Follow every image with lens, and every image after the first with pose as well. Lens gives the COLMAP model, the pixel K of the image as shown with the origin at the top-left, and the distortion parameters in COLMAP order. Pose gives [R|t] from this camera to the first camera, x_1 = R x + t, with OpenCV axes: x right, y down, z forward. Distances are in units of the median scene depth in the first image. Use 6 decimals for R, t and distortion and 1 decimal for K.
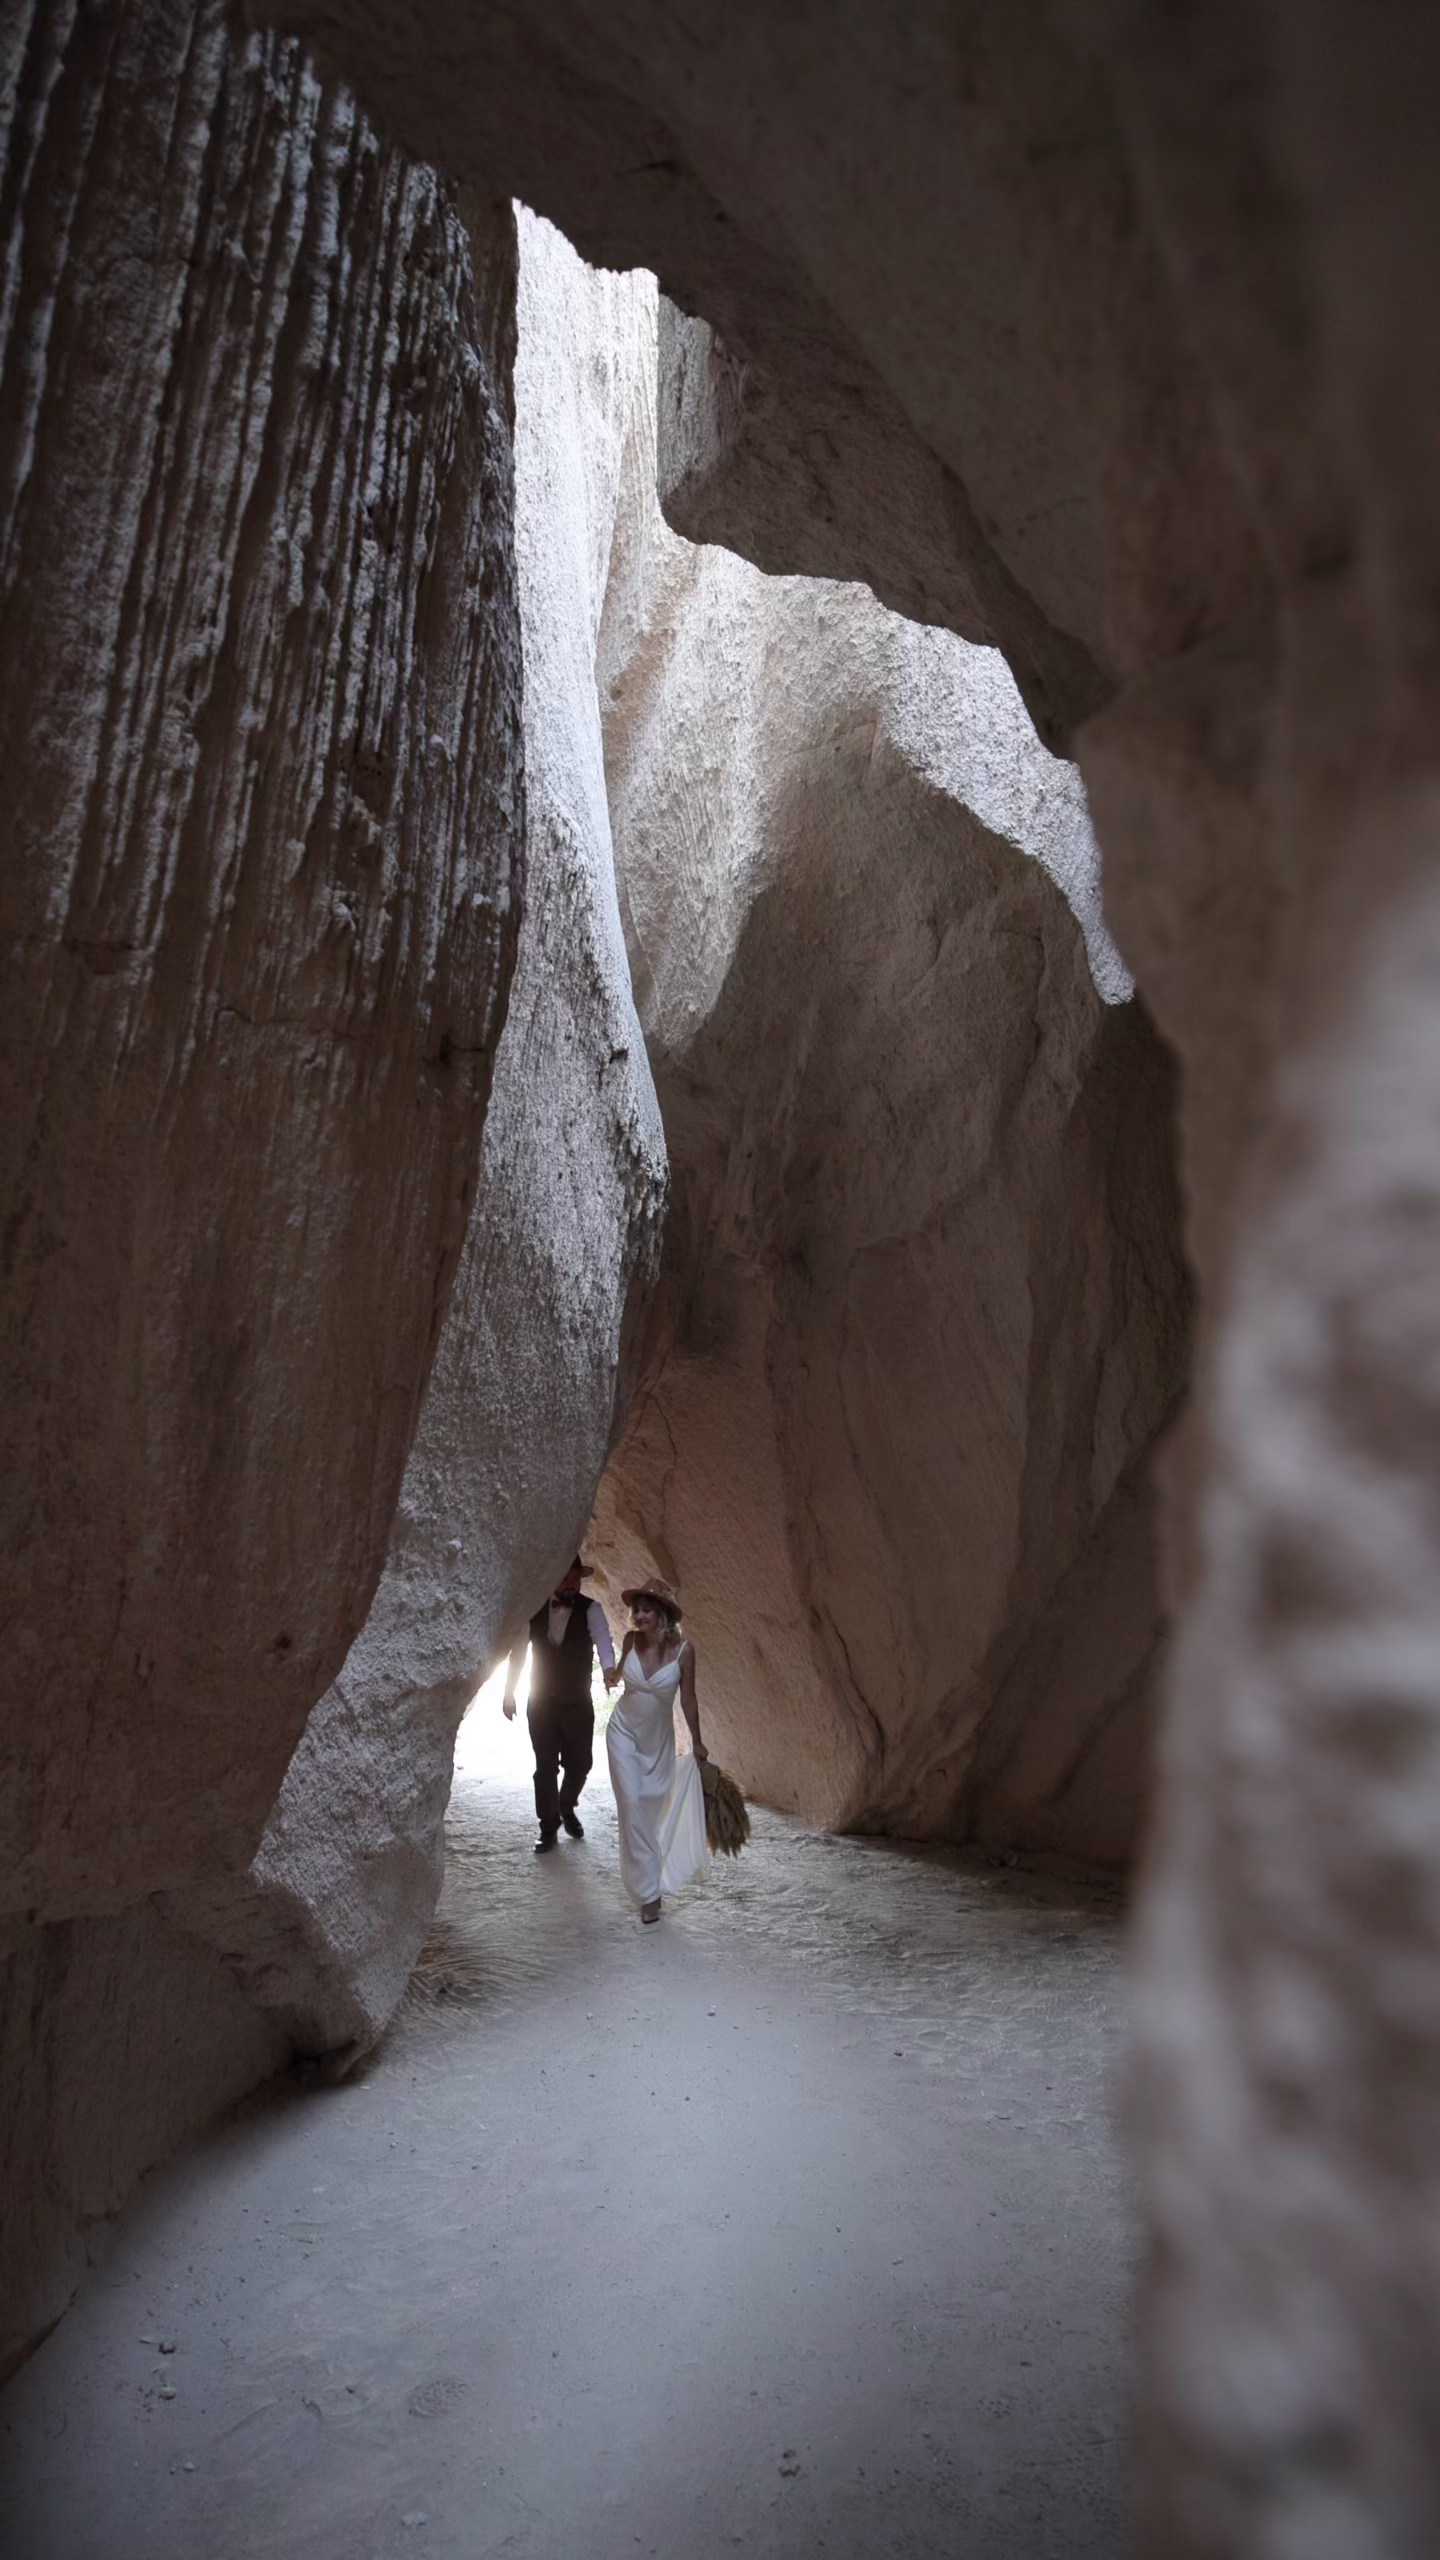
lens RADIAL K [[1312.1, 0, 718.8], [0, 1312.1, 1276.5], [0, 0, 1]] dist [-0.041134, 0.001265]
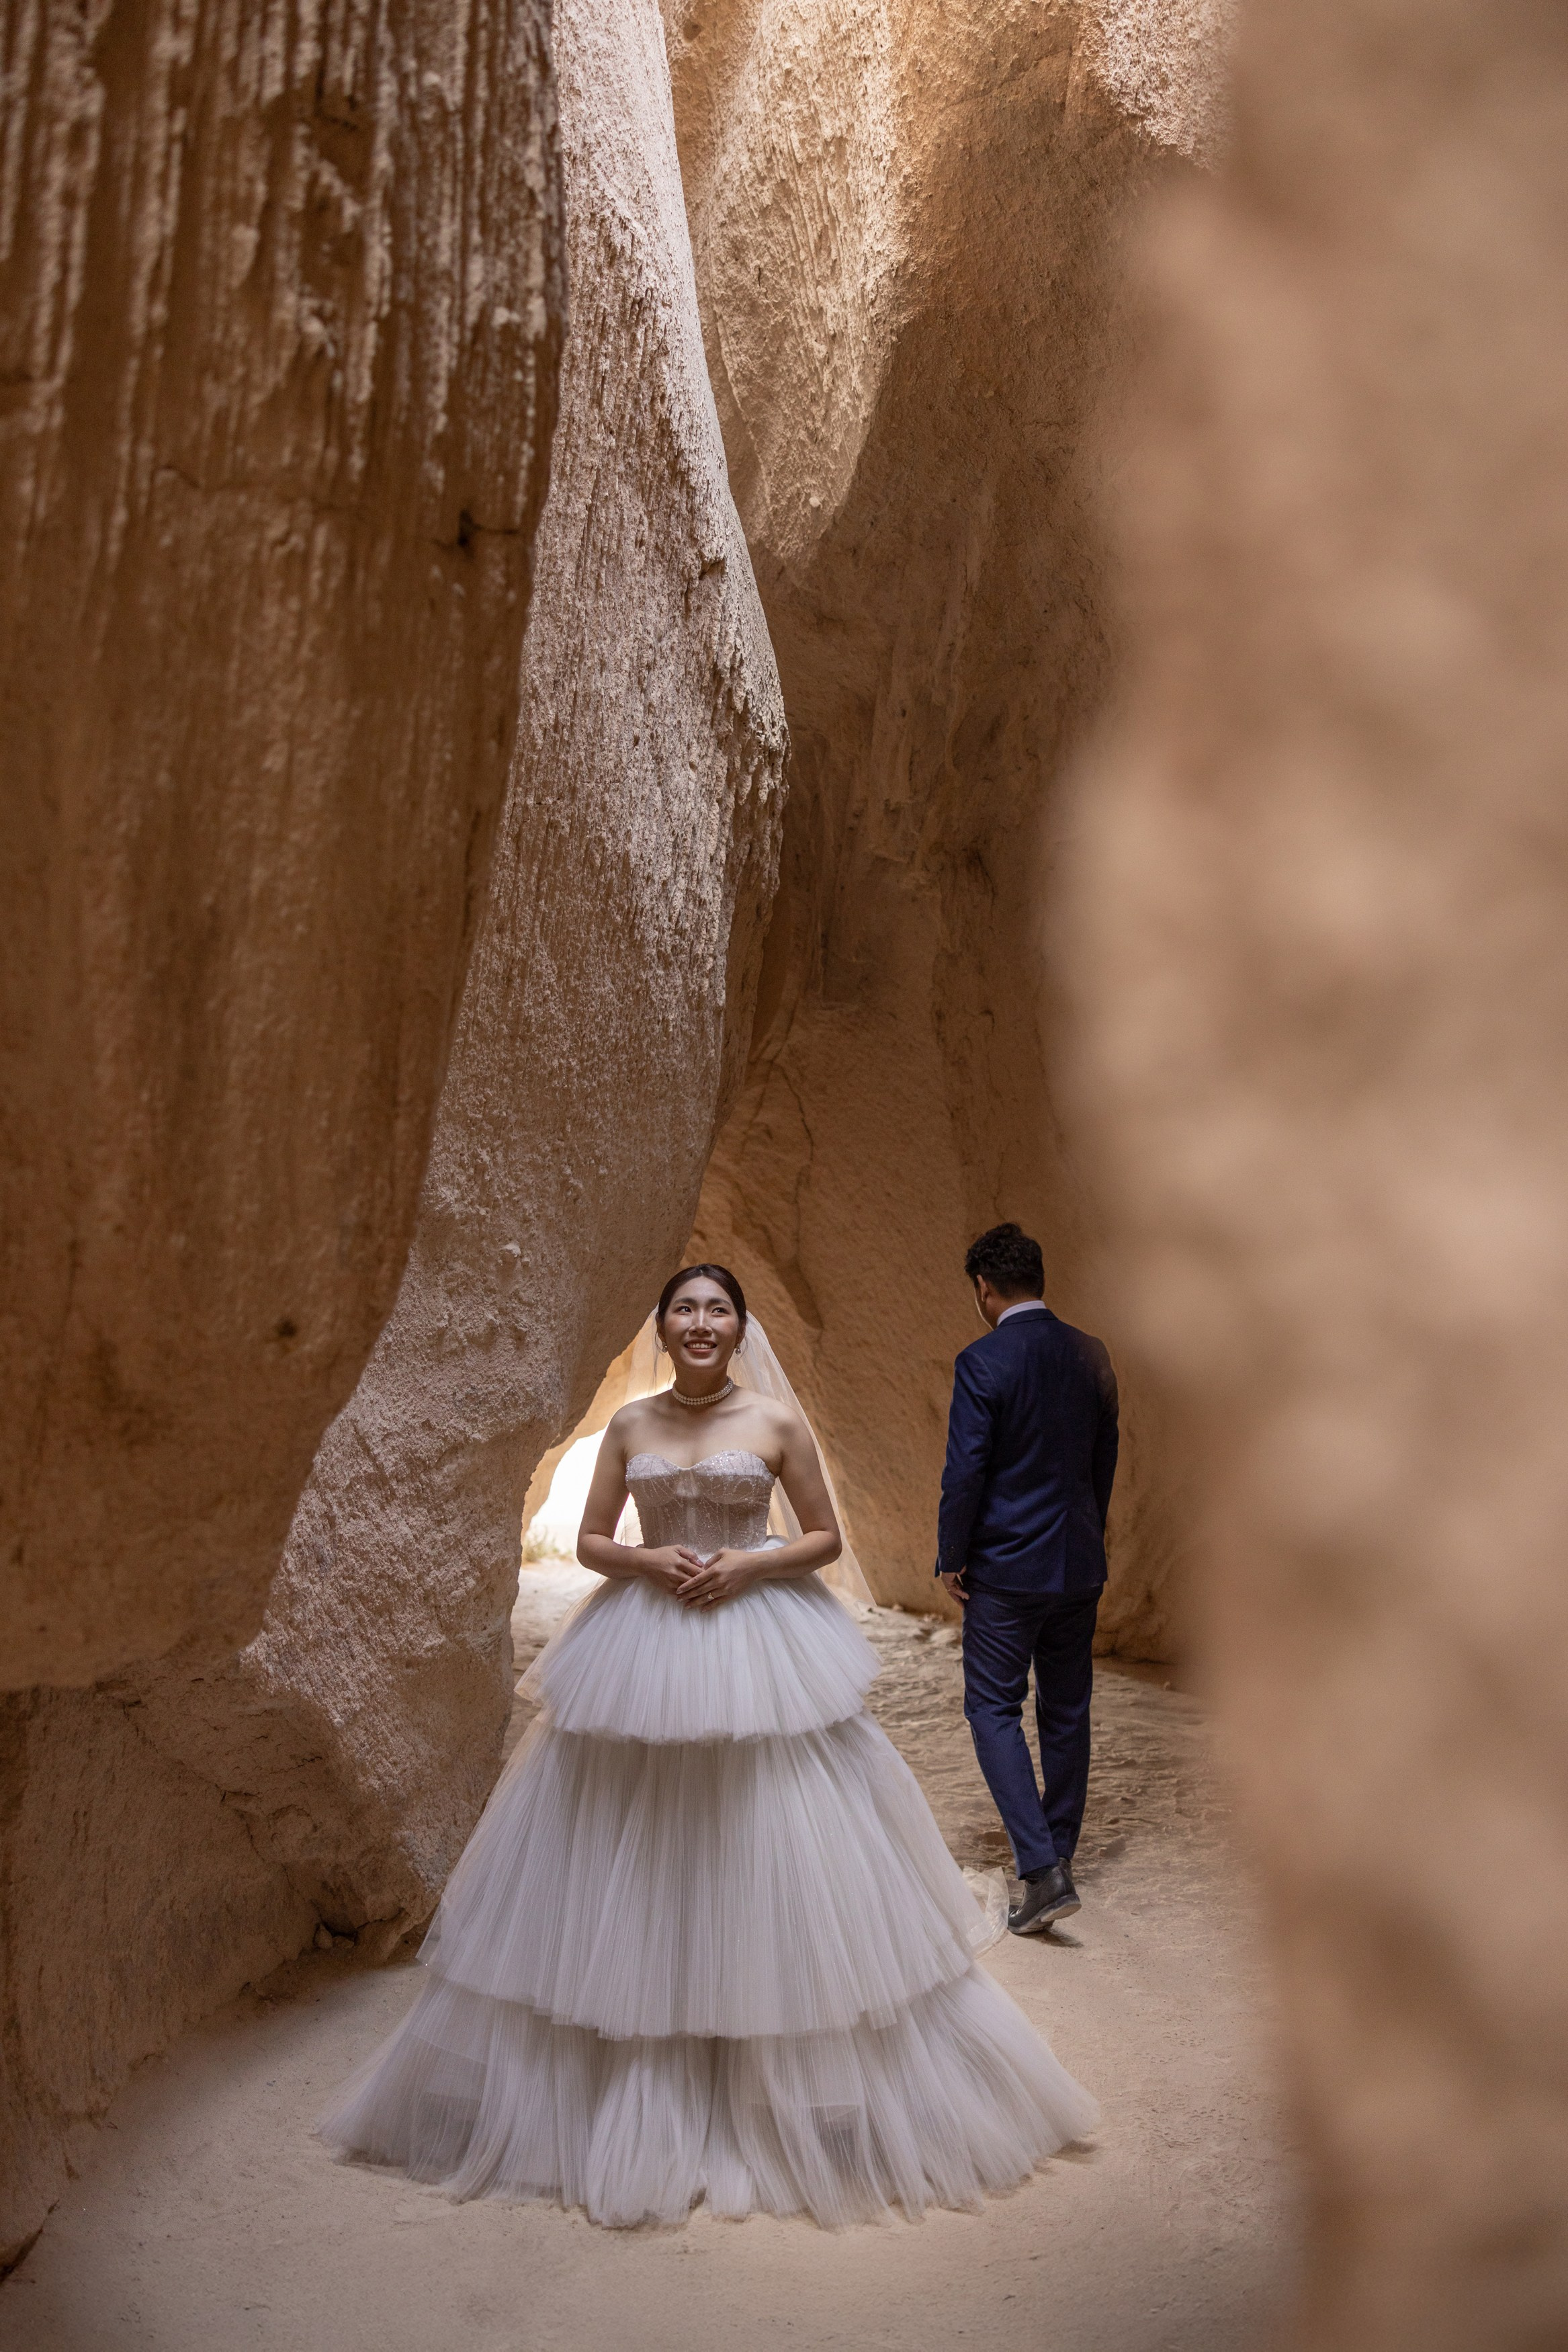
lens RADIAL K [[1849.1, 0, 780.5], [0, 1849.1, 1086.7], [0, 0, 1]] dist [0.013621, -0.004663]
pose [[0.998376, -0.024196, -0.051569, 0.005696], [0.028732, 0.995607, 0.089113, 0.023646], [0.049186, -0.090450, 0.994686, -0.022276]]
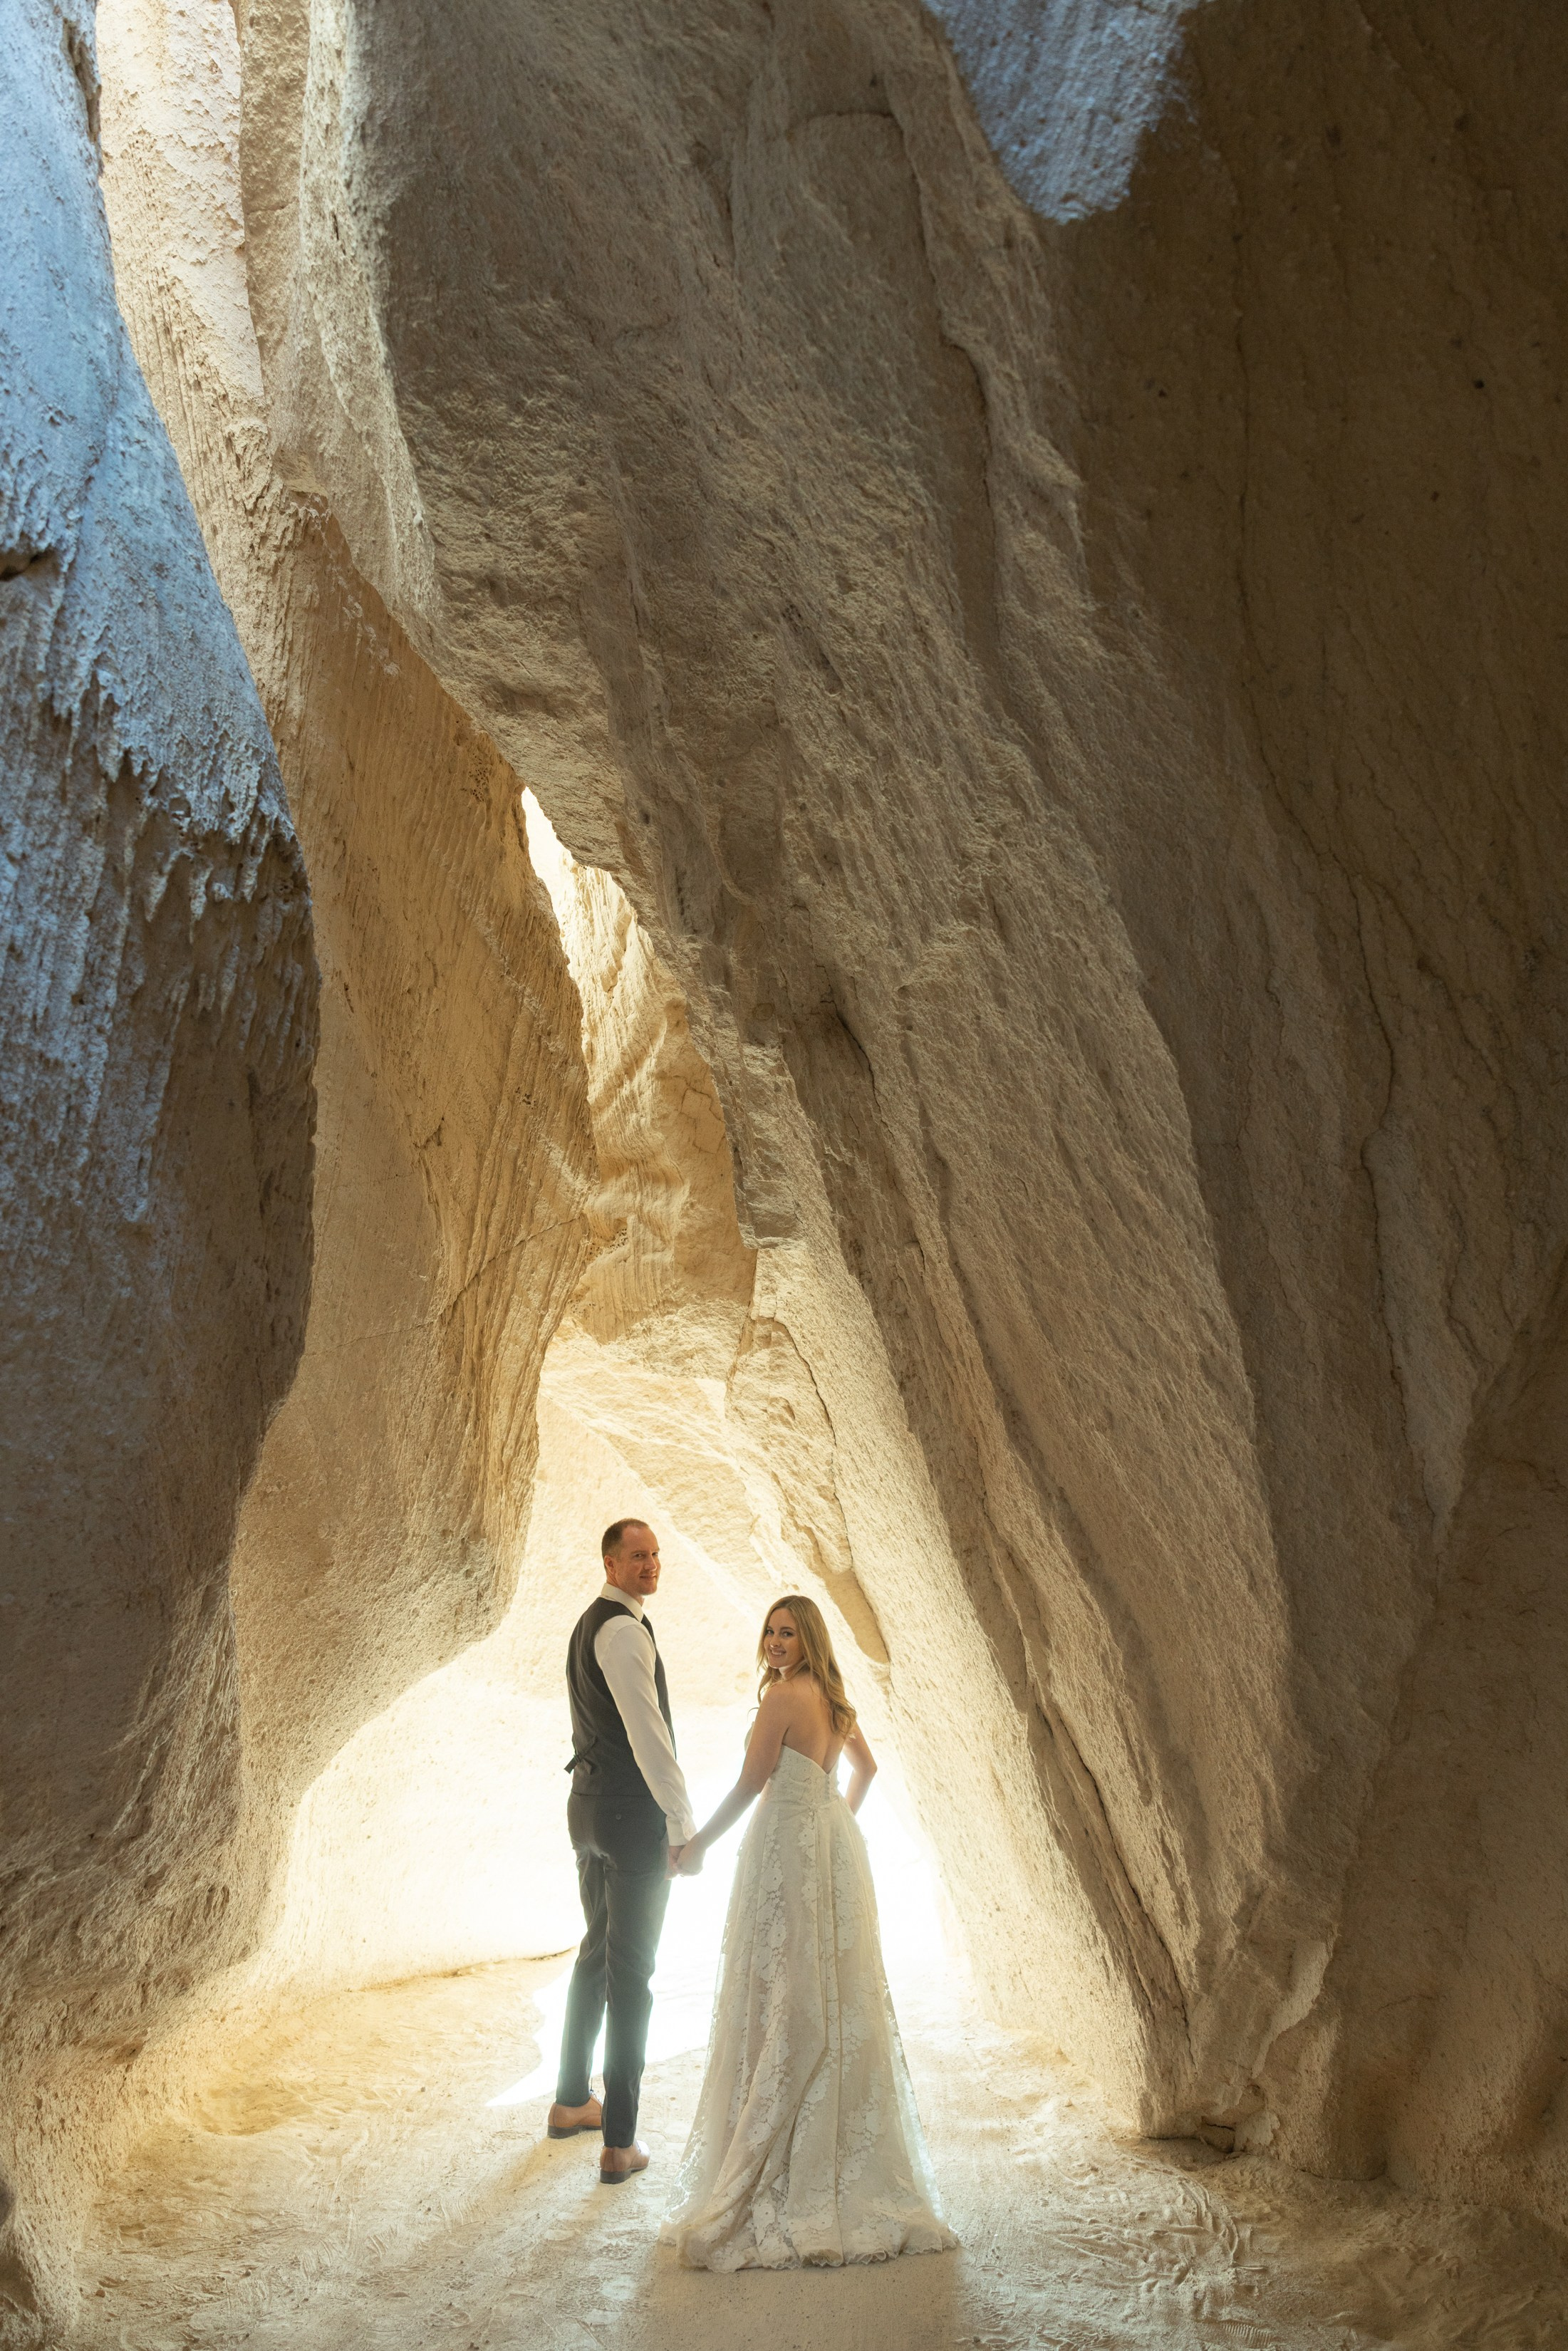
lens RADIAL K [[1839.0, 0, 781.6], [0, 1839.0, 1178.6], [0, 0, 1]] dist [0.008311, 0.002756]
pose [[0.946560, -0.066439, -0.315612, 0.393388], [0.062498, 0.997789, -0.022602, 0.089106], [0.316416, 0.001668, 0.948619, 0.470772]]
